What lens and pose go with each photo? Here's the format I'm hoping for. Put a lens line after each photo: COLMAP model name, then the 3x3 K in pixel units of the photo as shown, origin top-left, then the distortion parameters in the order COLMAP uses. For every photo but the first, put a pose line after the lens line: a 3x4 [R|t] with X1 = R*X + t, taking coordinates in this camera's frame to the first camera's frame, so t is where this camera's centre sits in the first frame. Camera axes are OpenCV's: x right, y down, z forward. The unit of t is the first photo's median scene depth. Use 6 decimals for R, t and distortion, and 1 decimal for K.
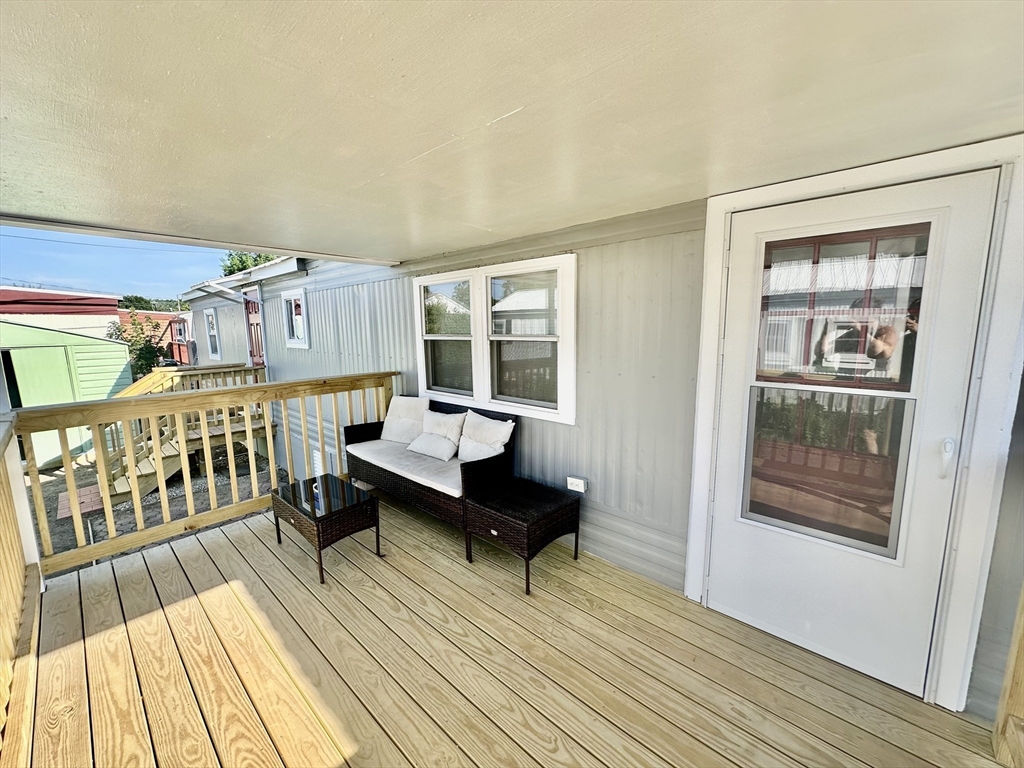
lens RADIAL K [[410.6, 0, 515.6], [0, 410.6, 384.5], [0, 0, 1]] dist [0.000959, 0.000030]
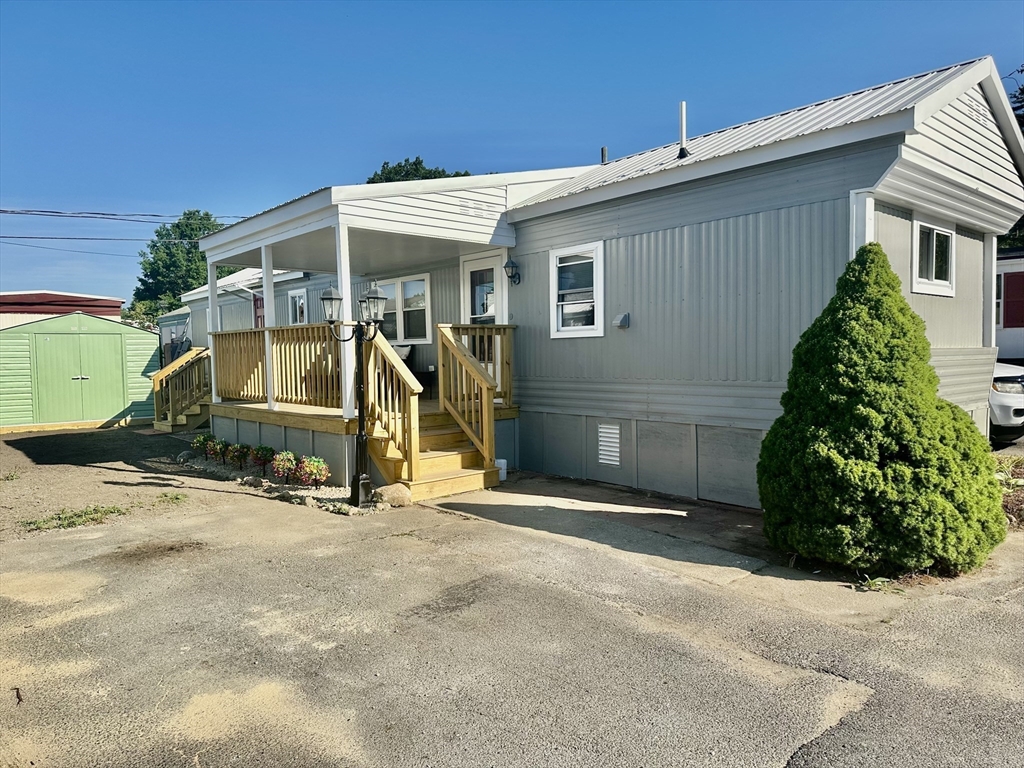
lens RADIAL K [[730.6, 0, 512.0], [0, 730.6, 384.0], [0, 0, 1]] dist [0.130441, -0.183319]
pose [[0.992794, 0.004261, -0.119760, 1.117935], [-0.016858, 0.994396, -0.104371, 0.770906], [0.118645, 0.105638, 0.987301, -3.104351]]
